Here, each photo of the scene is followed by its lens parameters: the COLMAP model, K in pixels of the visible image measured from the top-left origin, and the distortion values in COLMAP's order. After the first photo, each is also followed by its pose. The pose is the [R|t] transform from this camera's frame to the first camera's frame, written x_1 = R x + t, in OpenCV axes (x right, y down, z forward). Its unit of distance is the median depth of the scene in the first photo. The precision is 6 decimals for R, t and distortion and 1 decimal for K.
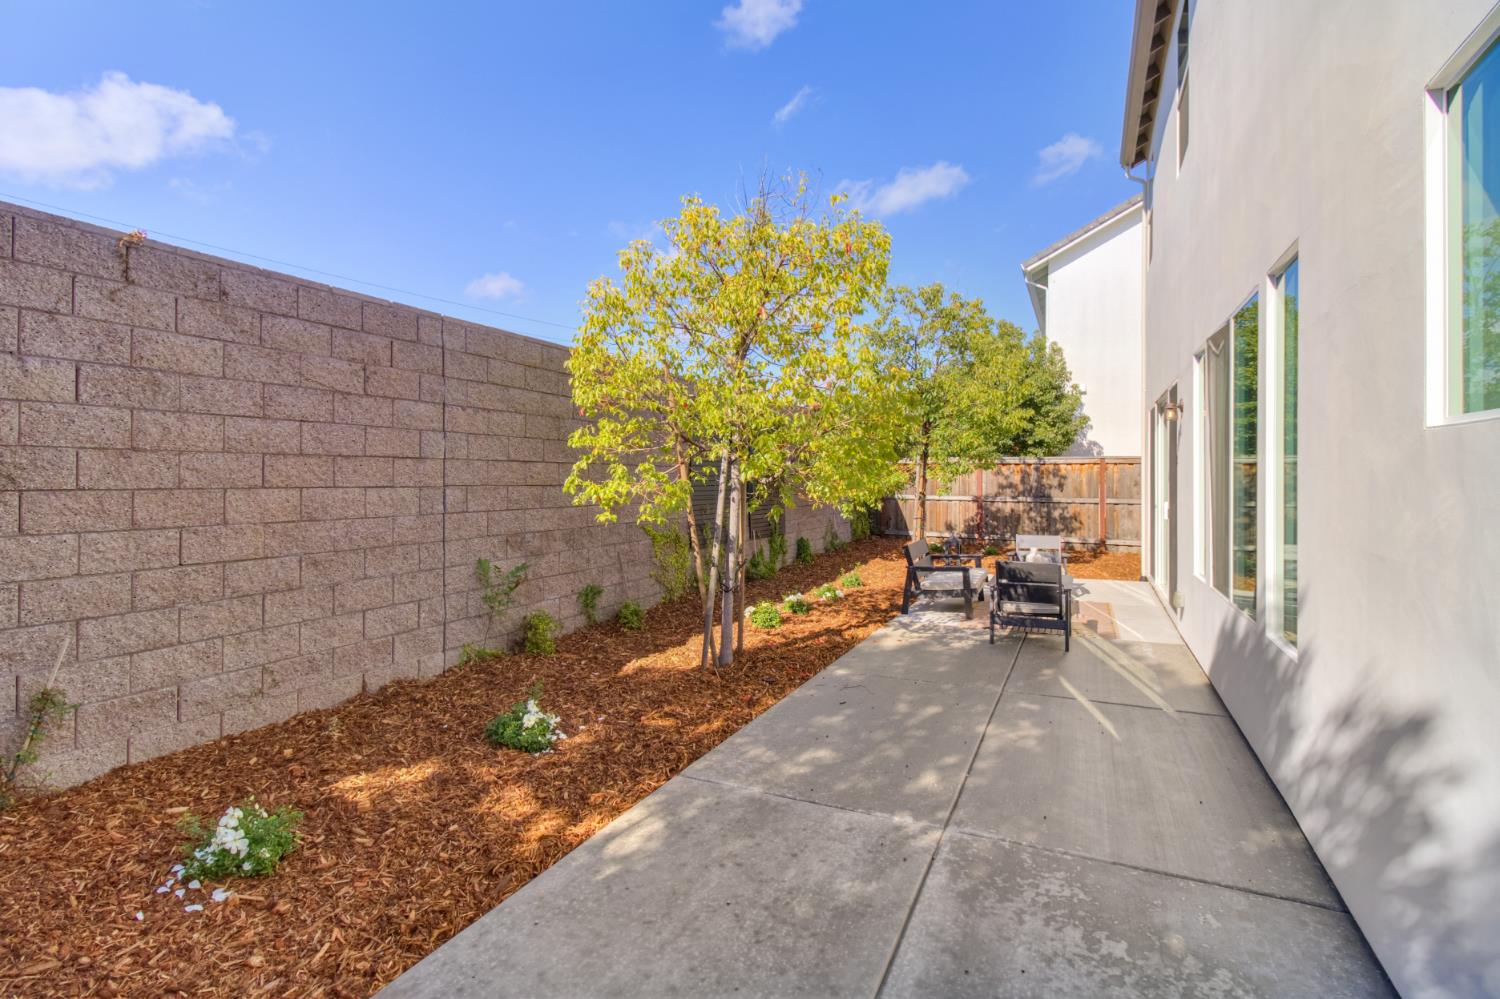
lens RADIAL K [[689.2, 0, 755.4], [0, 689.2, 475.6], [0, 0, 1]] dist [0.001250, -0.000201]
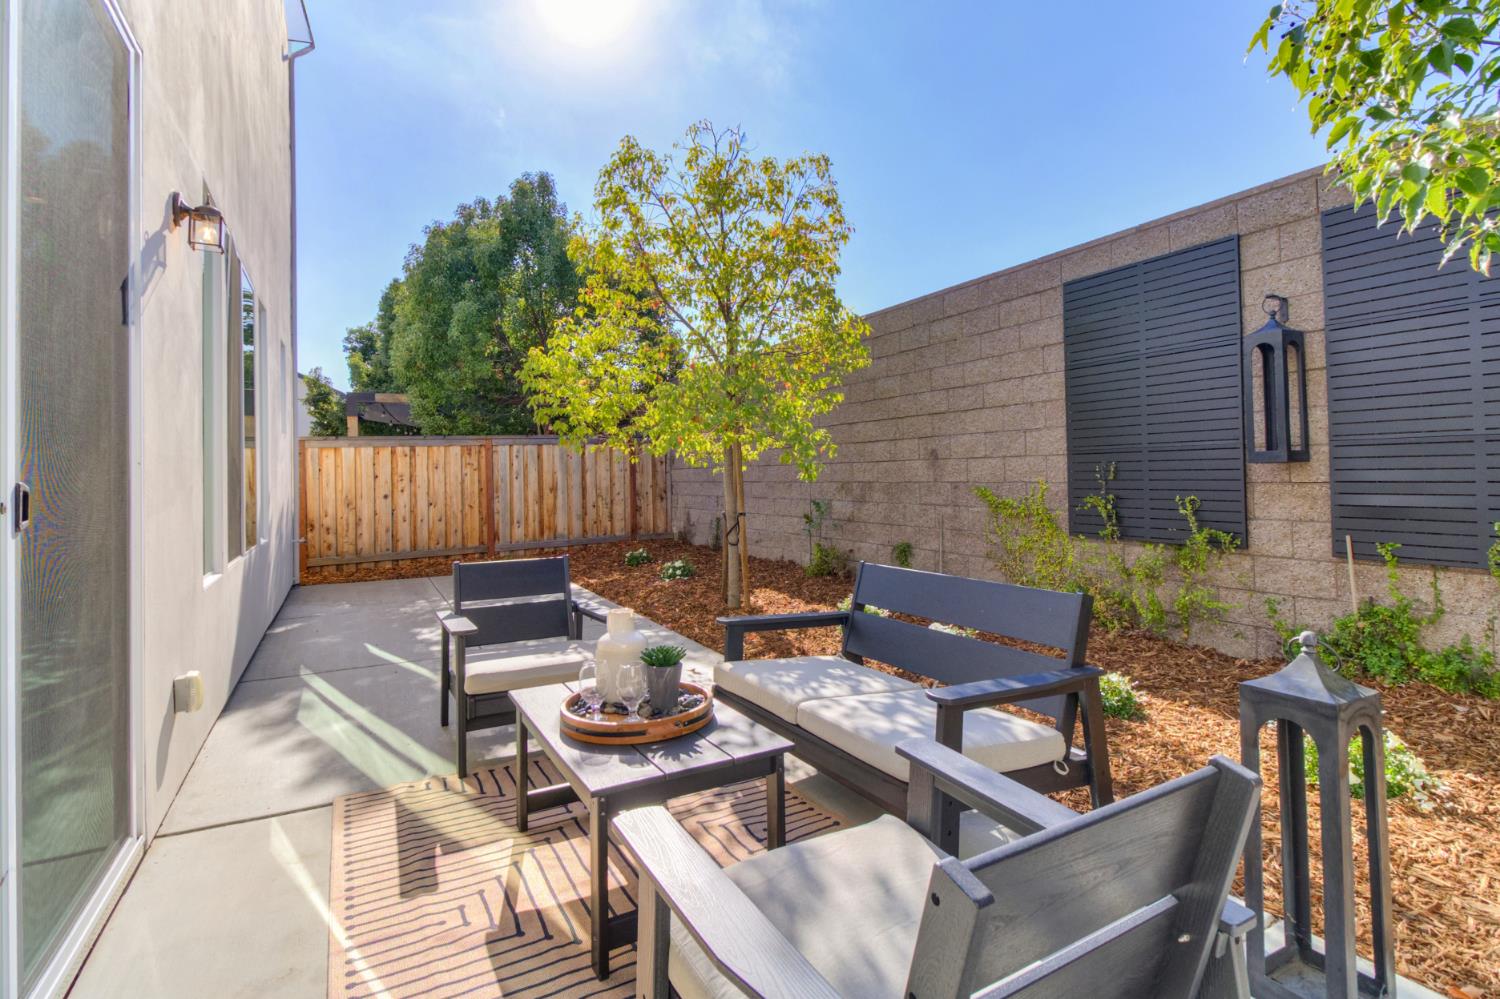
lens RADIAL K [[735.3, 0, 746.0], [0, 735.3, 455.4], [0, 0, 1]] dist [0.004975, 0.000475]
pose [[-0.591015, -0.007376, -0.806627, 0.362279], [0.023699, 0.999368, -0.026503, 0.029255], [0.806312, -0.034780, -0.590466, 0.714283]]
